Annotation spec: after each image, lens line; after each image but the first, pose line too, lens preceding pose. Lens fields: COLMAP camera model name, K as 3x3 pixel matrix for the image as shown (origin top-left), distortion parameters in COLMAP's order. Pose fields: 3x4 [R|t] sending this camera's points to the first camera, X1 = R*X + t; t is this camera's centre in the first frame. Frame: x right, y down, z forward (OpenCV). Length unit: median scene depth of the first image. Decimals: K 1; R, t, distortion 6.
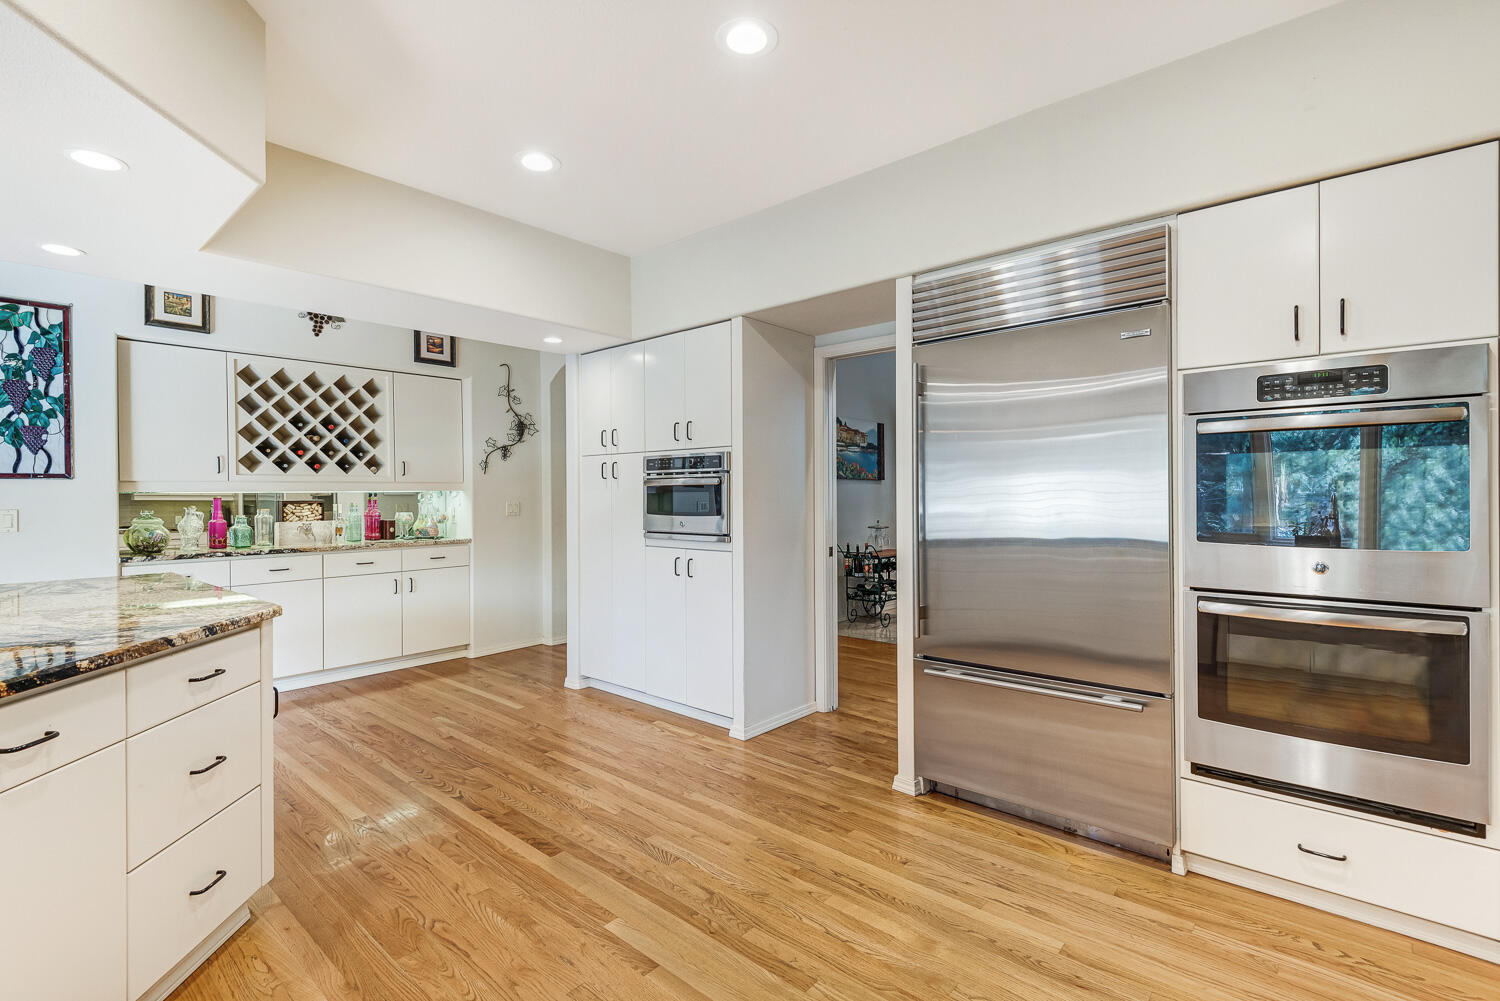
lens RADIAL K [[686.7, 0, 751.8], [0, 686.7, 488.0], [0, 0, 1]] dist [0.004196, 0.000325]
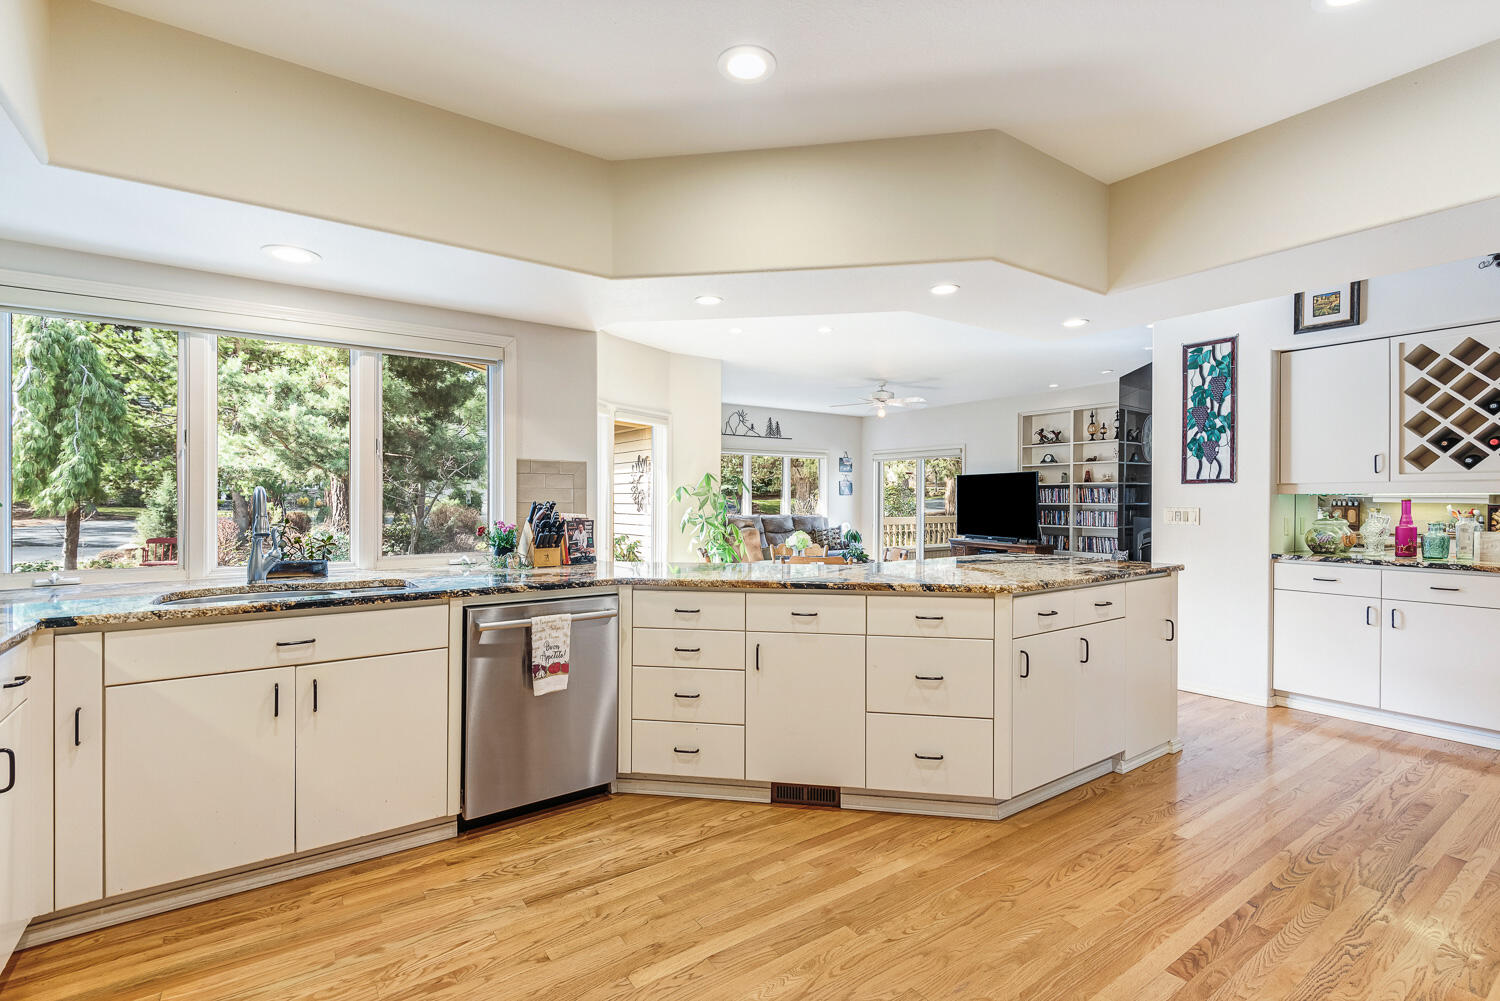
lens RADIAL K [[686.7, 0, 751.5], [0, 686.7, 500.3], [0, 0, 1]] dist [0.004196, 0.000325]
pose [[-0.229715, 0.007132, -0.973232, 0.362757], [0.007253, 0.999958, 0.005616, 0.004071], [0.973231, -0.005769, -0.229758, 0.478487]]
